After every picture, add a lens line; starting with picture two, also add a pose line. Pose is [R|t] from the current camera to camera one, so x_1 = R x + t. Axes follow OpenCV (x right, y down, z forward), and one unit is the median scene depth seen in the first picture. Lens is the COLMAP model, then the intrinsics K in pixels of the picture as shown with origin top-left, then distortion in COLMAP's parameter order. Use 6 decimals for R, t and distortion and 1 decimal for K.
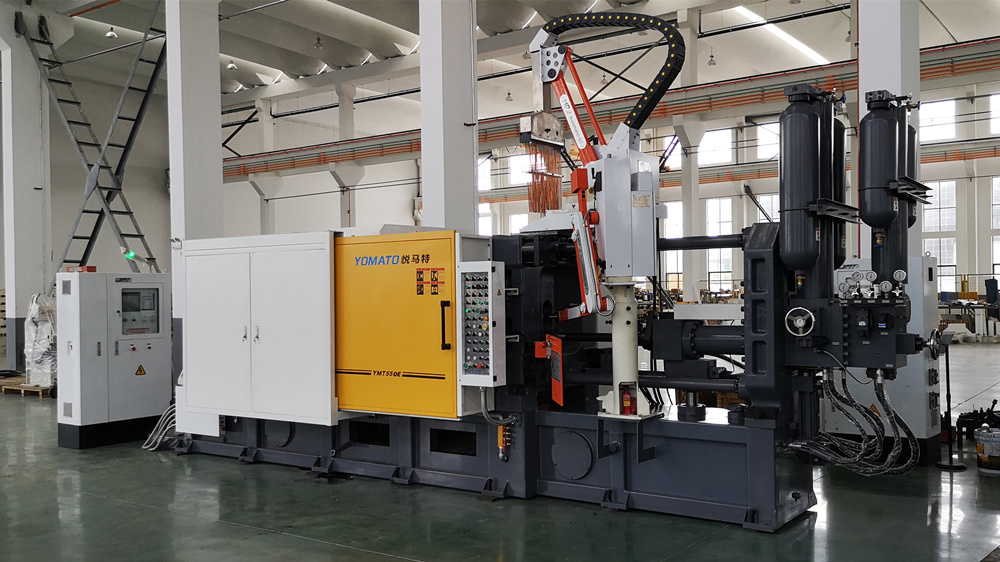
lens RADIAL K [[879.4, 0, 483.1], [0, 879.4, 297.1], [0, 0, 1]] dist [0.054560, 0.013879]
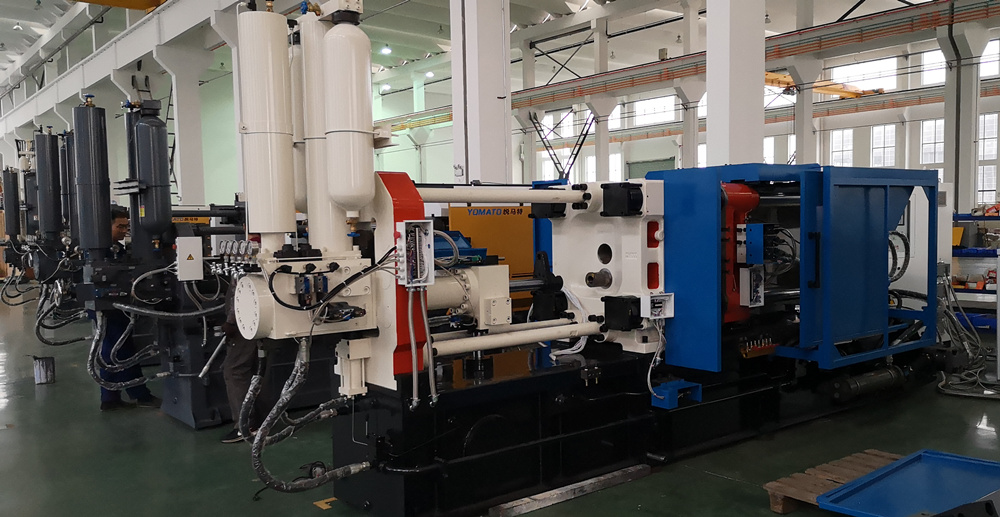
lens RADIAL K [[807.5, 0, 495.1], [0, 807.5, 266.2], [0, 0, 1]] dist [0.051304, -0.021717]
pose [[0.960244, 0.011463, -0.278925, 2.489777], [0.004814, 0.998328, 0.057601, -0.037397], [0.279119, -0.056654, 0.958584, -1.734579]]
